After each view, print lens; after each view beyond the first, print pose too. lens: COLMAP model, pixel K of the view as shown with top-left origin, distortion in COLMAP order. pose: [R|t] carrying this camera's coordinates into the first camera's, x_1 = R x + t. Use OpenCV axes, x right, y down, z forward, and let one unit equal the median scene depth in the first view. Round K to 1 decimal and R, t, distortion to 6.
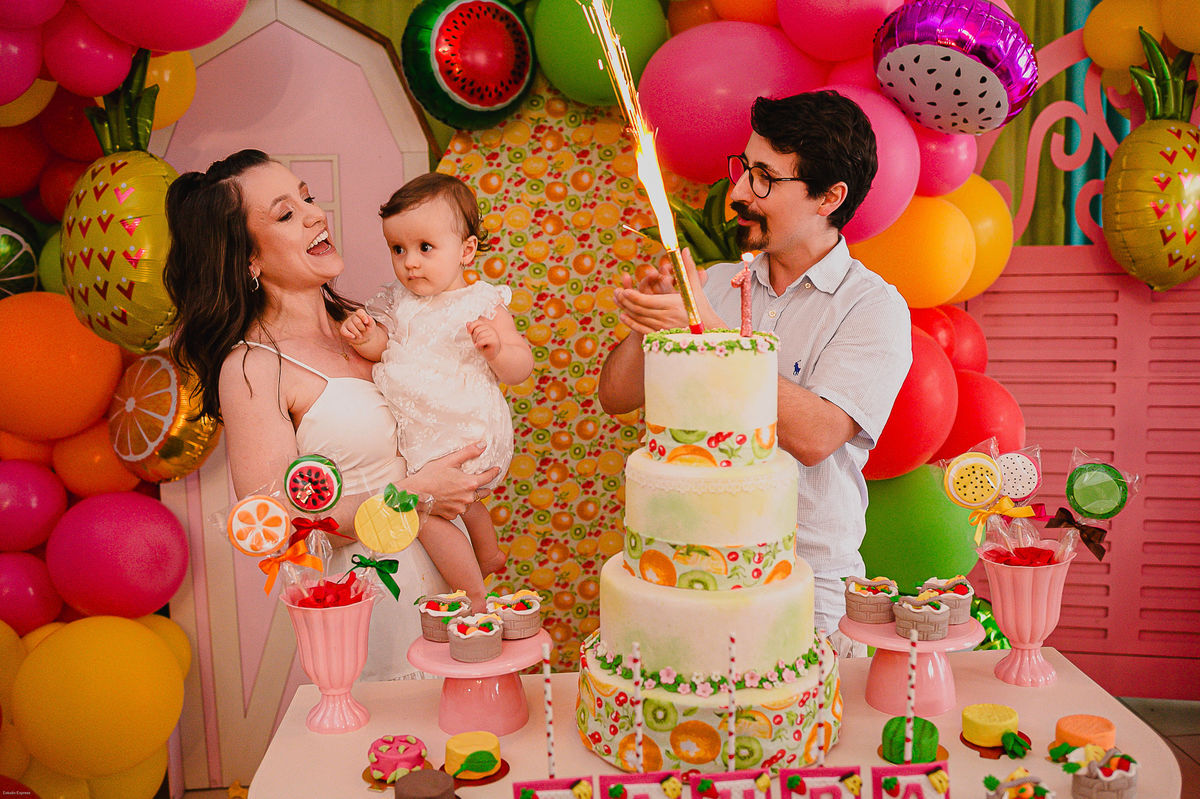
lens RADIAL K [[1244.6, 0, 632.1], [0, 1244.6, 372.2], [0, 0, 1]] dist [-0.085934, 0.010917]
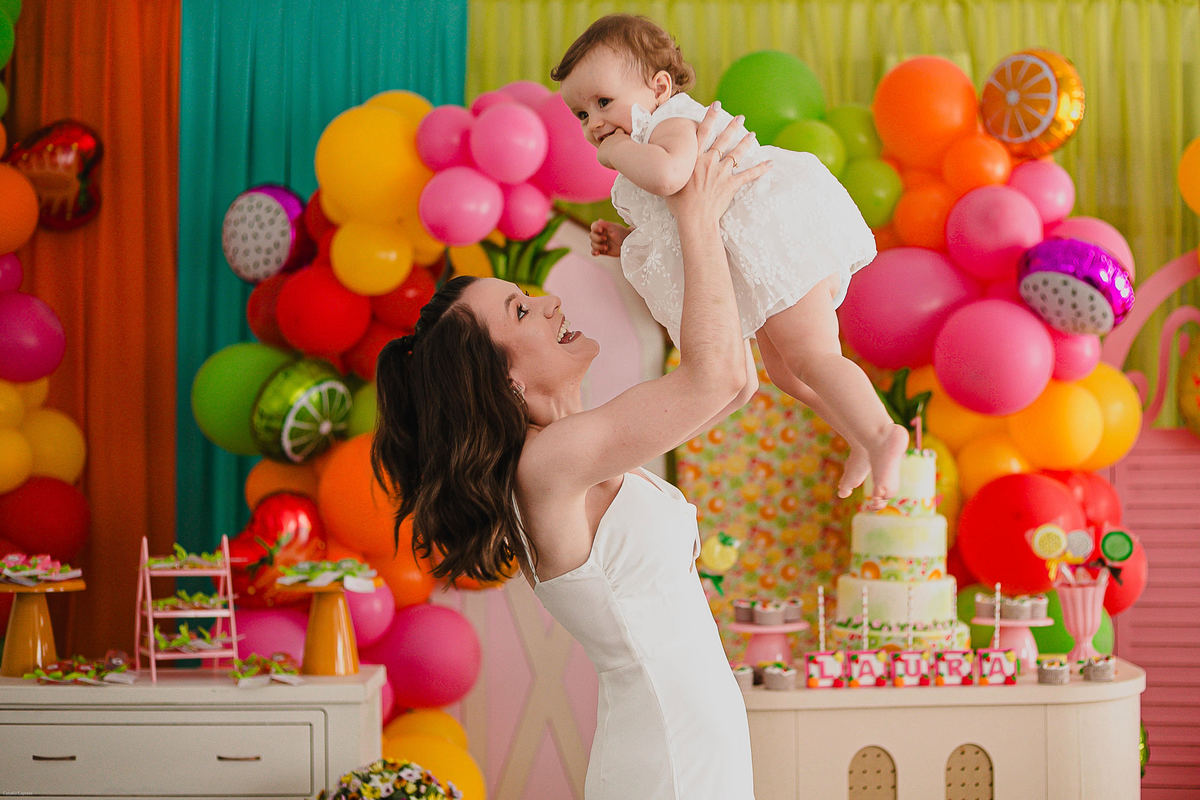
lens RADIAL K [[2046.9, 0, 648.5], [0, 2046.9, 350.6], [0, 0, 1]] dist [-0.156971, 0.035528]
pose [[0.998698, 0.013350, -0.049228, -0.097439], [-0.021008, 0.987136, -0.158498, 0.187622], [0.046478, 0.159326, 0.986131, -1.226928]]
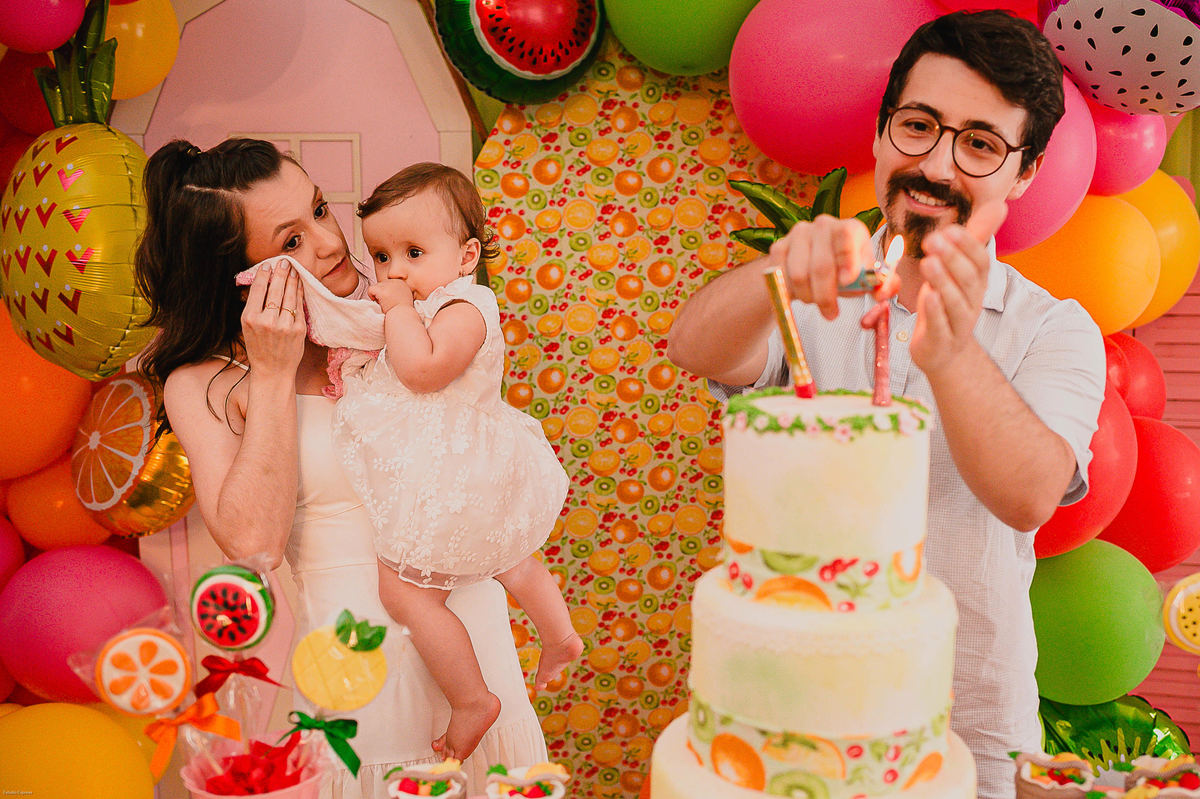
lens RADIAL K [[1316.4, 0, 680.5], [0, 1316.4, 401.9], [0, 0, 1]] dist [-0.073378, 0.044997]
pose [[0.999199, 0.018700, -0.035375, 0.006552], [-0.018049, 0.999663, 0.018636, -0.024499], [0.035712, -0.017982, 0.999200, 0.182076]]
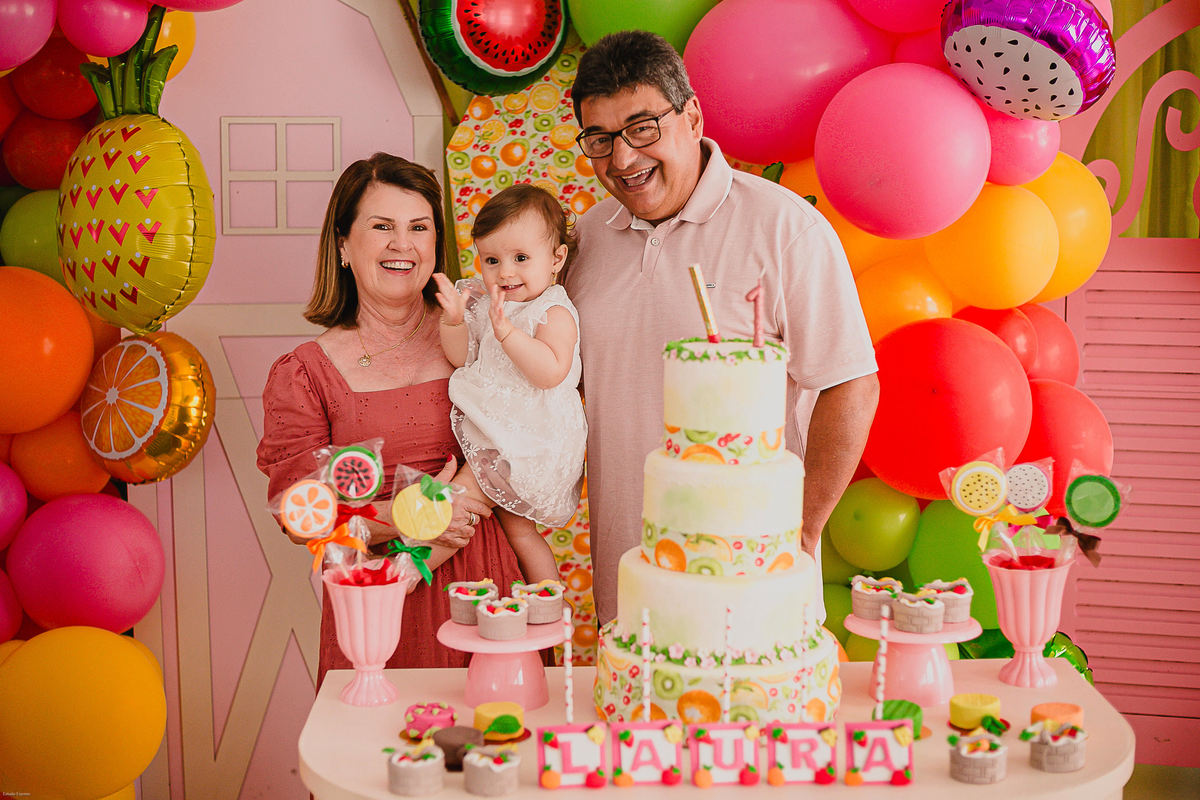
lens RADIAL K [[1851.7, 0, 620.4], [0, 1851.7, 401.1], [0, 0, 1]] dist [-0.141567, 0.012097]
pose [[0.998874, 0.024919, -0.040362, 0.022484], [-0.024172, 0.999529, 0.018897, -0.005293], [0.040814, -0.017900, 0.999006, -0.368152]]
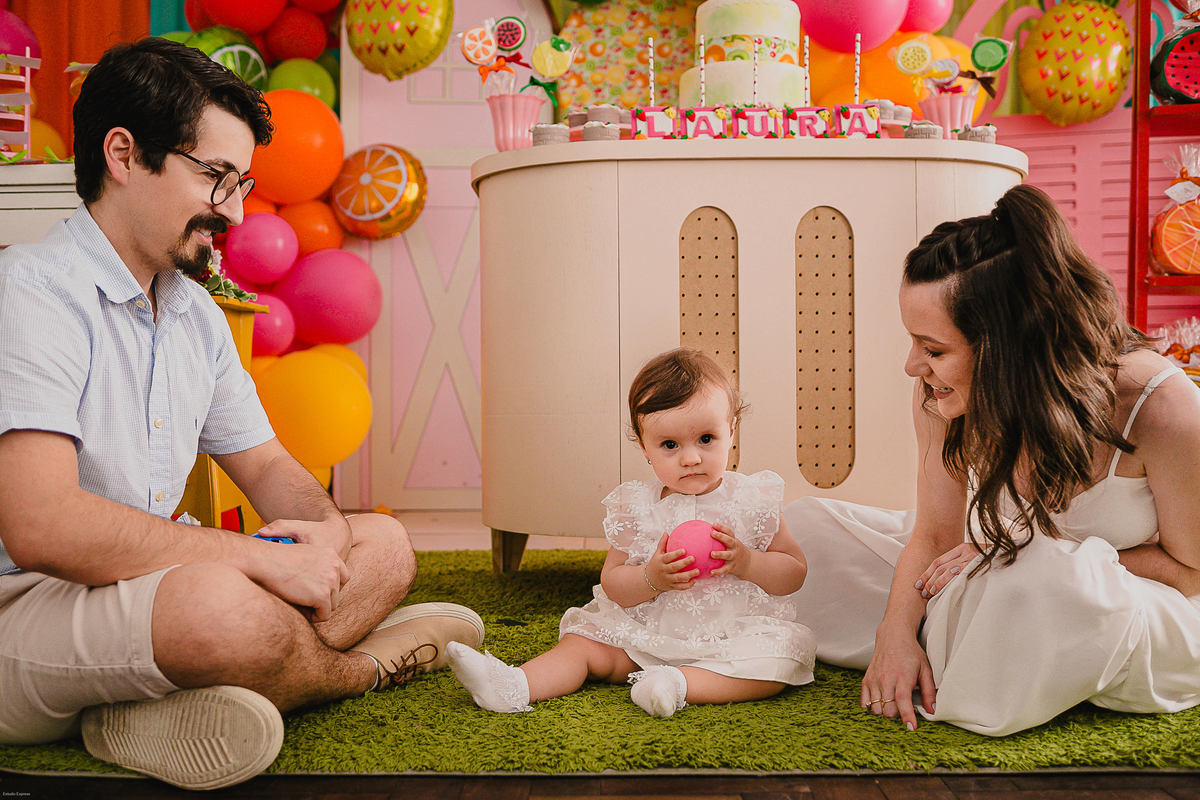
lens RADIAL K [[1231.7, 0, 600.0], [0, 1231.7, 400.0], [0, 0, 1]] dist [-0.065778, 0.031287]
pose [[0.996790, 0.021378, -0.077154, 0.002037], [-0.030438, 0.992519, -0.118239, 0.475498], [0.074049, 0.120208, 0.989983, -0.353327]]
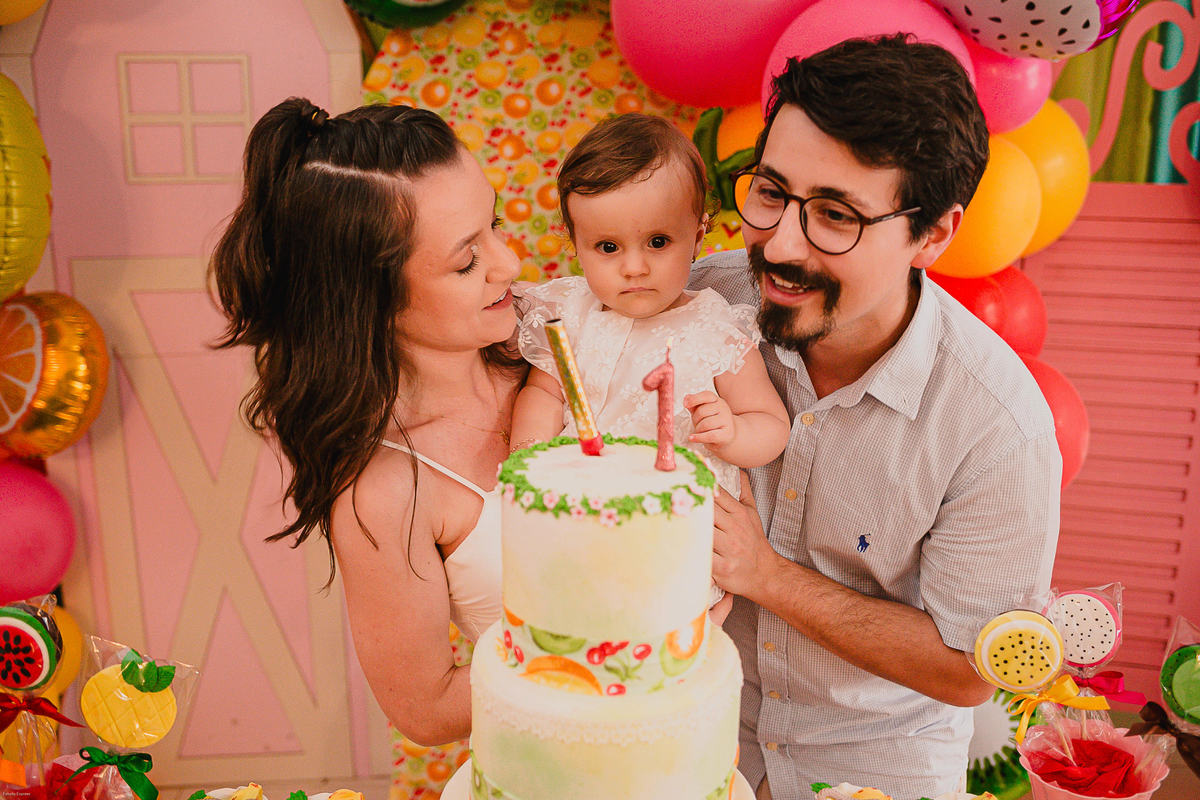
lens RADIAL K [[1244.6, 0, 632.1], [0, 1244.6, 372.7], [0, 0, 1]] dist [-0.085934, 0.010917]
pose [[0.998913, 0.031686, -0.034183, 0.056240], [-0.027389, 0.992447, 0.119577, -0.088349], [0.037714, -0.118510, 0.992236, 0.232123]]
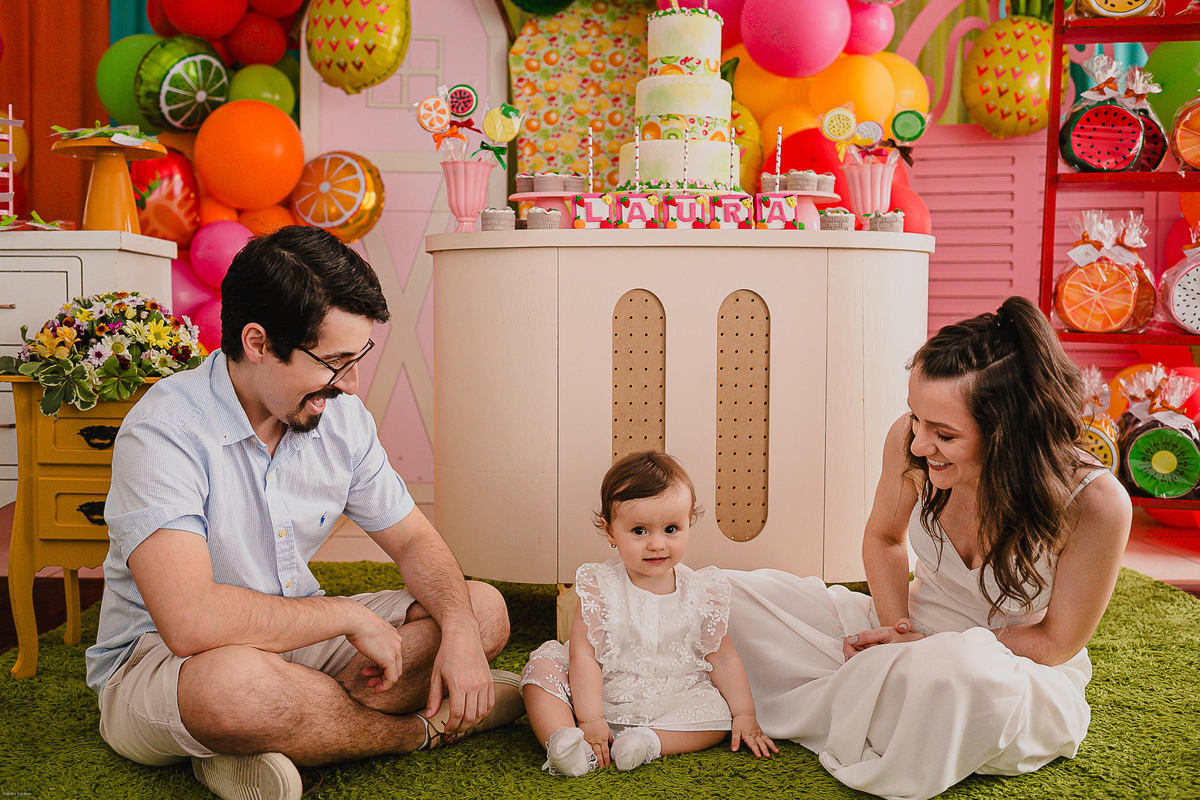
lens RADIAL K [[1282.1, 0, 582.7], [0, 1282.1, 392.2], [0, 0, 1]] dist [-0.063669, -0.003217]
pose [[0.997548, 0.034646, -0.060801, 0.027269], [-0.038514, 0.997229, -0.063652, 0.382624], [0.058427, 0.065838, 0.996118, -0.497302]]
